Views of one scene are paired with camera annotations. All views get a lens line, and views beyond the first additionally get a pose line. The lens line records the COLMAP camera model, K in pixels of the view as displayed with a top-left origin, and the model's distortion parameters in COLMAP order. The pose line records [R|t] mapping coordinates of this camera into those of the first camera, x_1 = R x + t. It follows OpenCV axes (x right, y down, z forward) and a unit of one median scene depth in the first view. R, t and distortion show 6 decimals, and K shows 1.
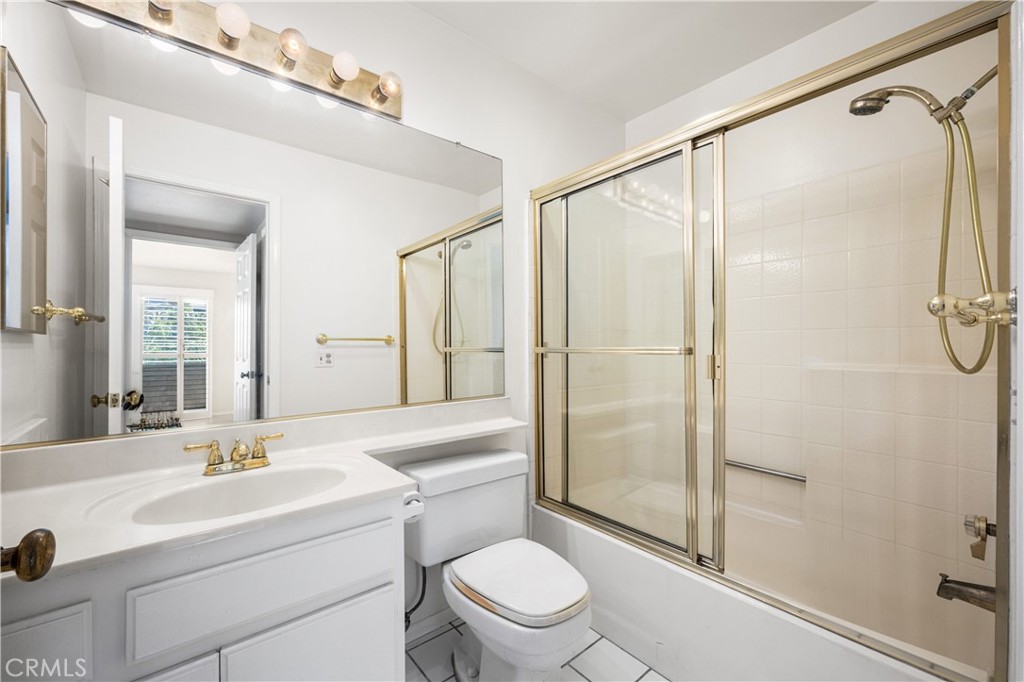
lens RADIAL K [[422.7, 0, 528.9], [0, 422.7, 347.5], [0, 0, 1]] dist [0.000176, 0.000306]
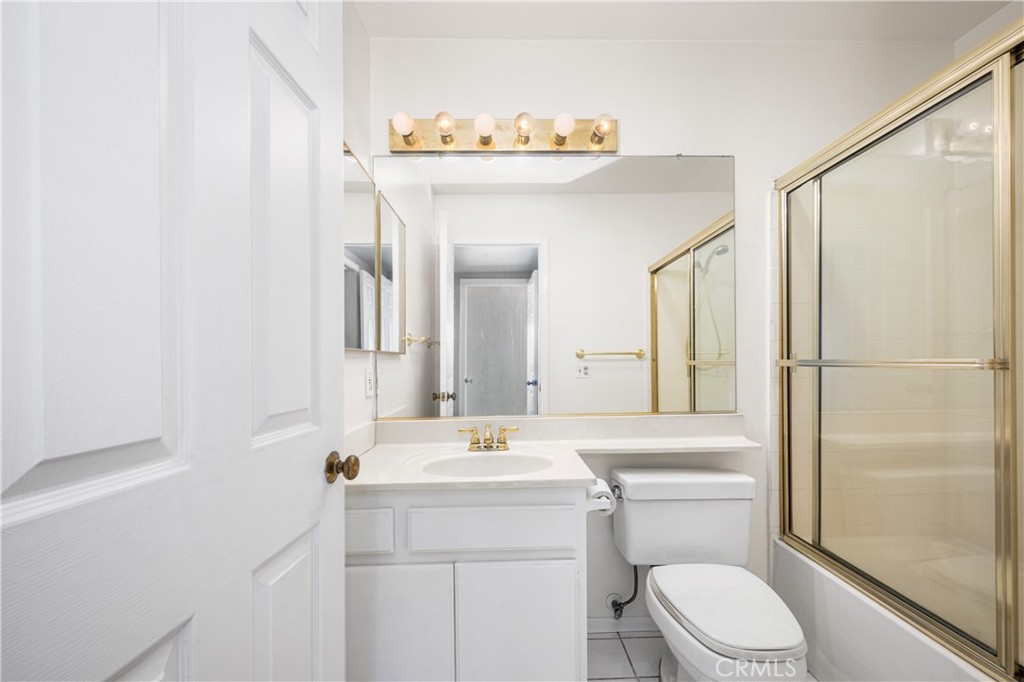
lens RADIAL K [[422.7, 0, 523.0], [0, 422.7, 363.9], [0, 0, 1]] dist [0.000176, 0.000306]
pose [[0.788115, -0.000687, -0.615528, 0.144713], [0.005557, 0.999967, 0.005999, -0.000474], [0.615503, -0.008148, 0.788092, -0.011560]]
